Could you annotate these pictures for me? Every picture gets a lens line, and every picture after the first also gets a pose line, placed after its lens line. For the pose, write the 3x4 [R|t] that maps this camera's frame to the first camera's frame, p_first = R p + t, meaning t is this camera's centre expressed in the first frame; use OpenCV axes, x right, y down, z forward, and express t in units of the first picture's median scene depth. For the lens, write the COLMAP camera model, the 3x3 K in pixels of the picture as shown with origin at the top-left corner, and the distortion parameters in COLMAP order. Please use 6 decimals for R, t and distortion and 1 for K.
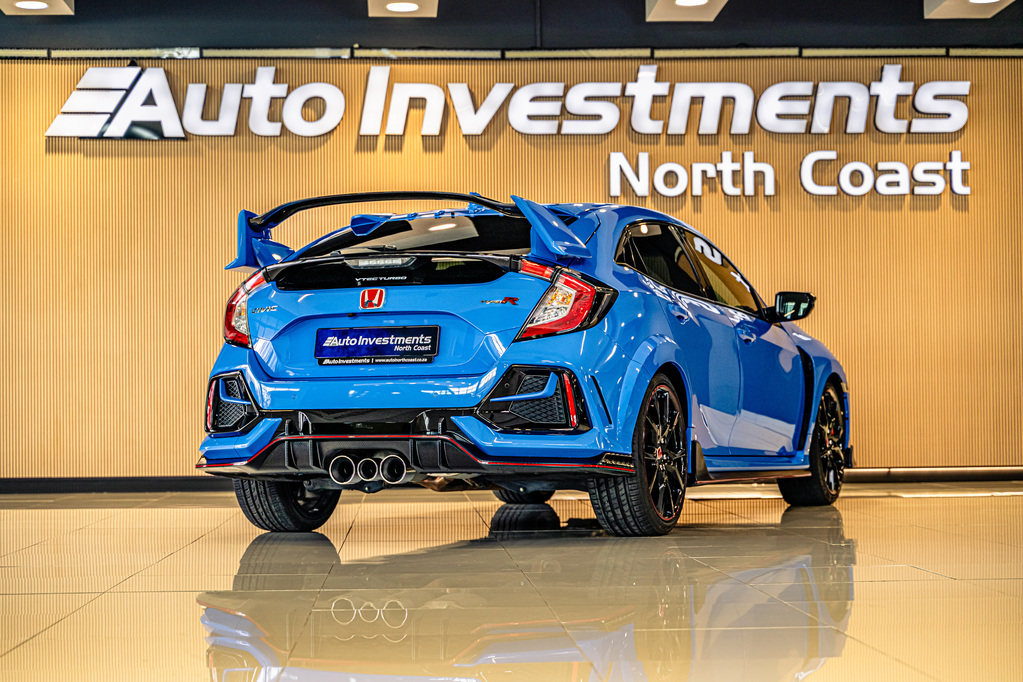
lens RADIAL K [[2217.4, 0, 511.5], [0, 2217.4, 341.0], [0, 0, 1]] dist [-0.004151, -0.031095]
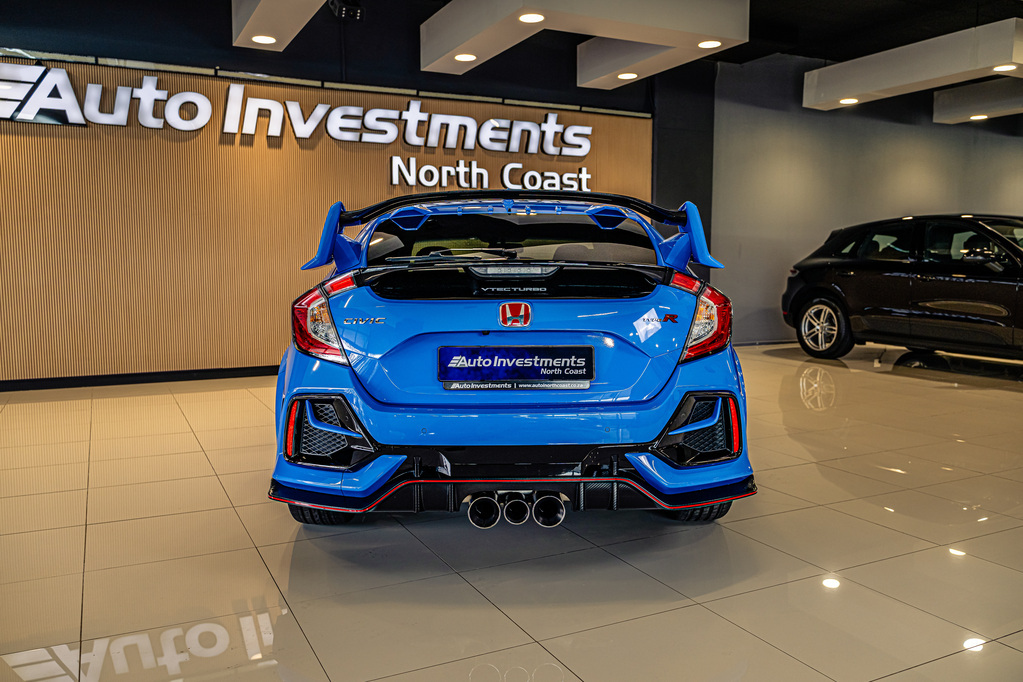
lens RADIAL K [[817.2, 0, 511.5], [0, 817.2, 341.0], [0, 0, 1]] dist [0.003437, -0.007439]
pose [[0.912118, -0.030157, 0.408817, -0.117783], [-0.022832, 0.992005, 0.124118, -0.029282], [-0.409291, -0.122545, 0.904137, 0.430702]]
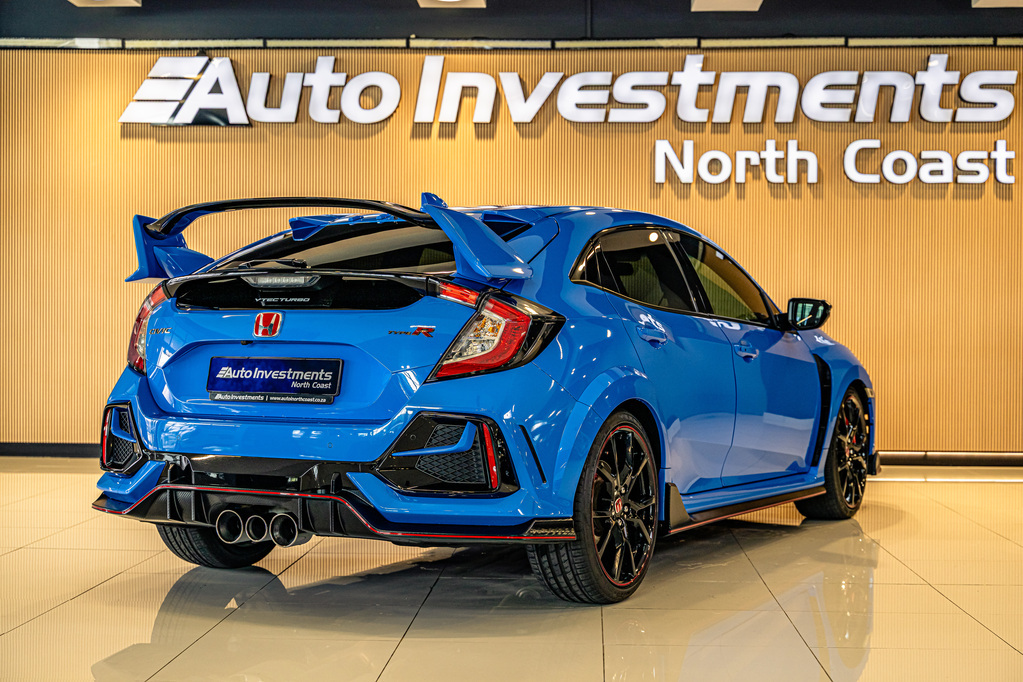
lens RADIAL K [[1627.7, 0, 511.5], [0, 1627.7, 341.0], [0, 0, 1]] dist [-0.000729, 0.028367]
pose [[0.994778, 0.016955, -0.100640, 0.055466], [-0.012443, 0.998896, 0.045292, -0.025413], [0.101297, -0.043803, 0.993891, 0.239071]]
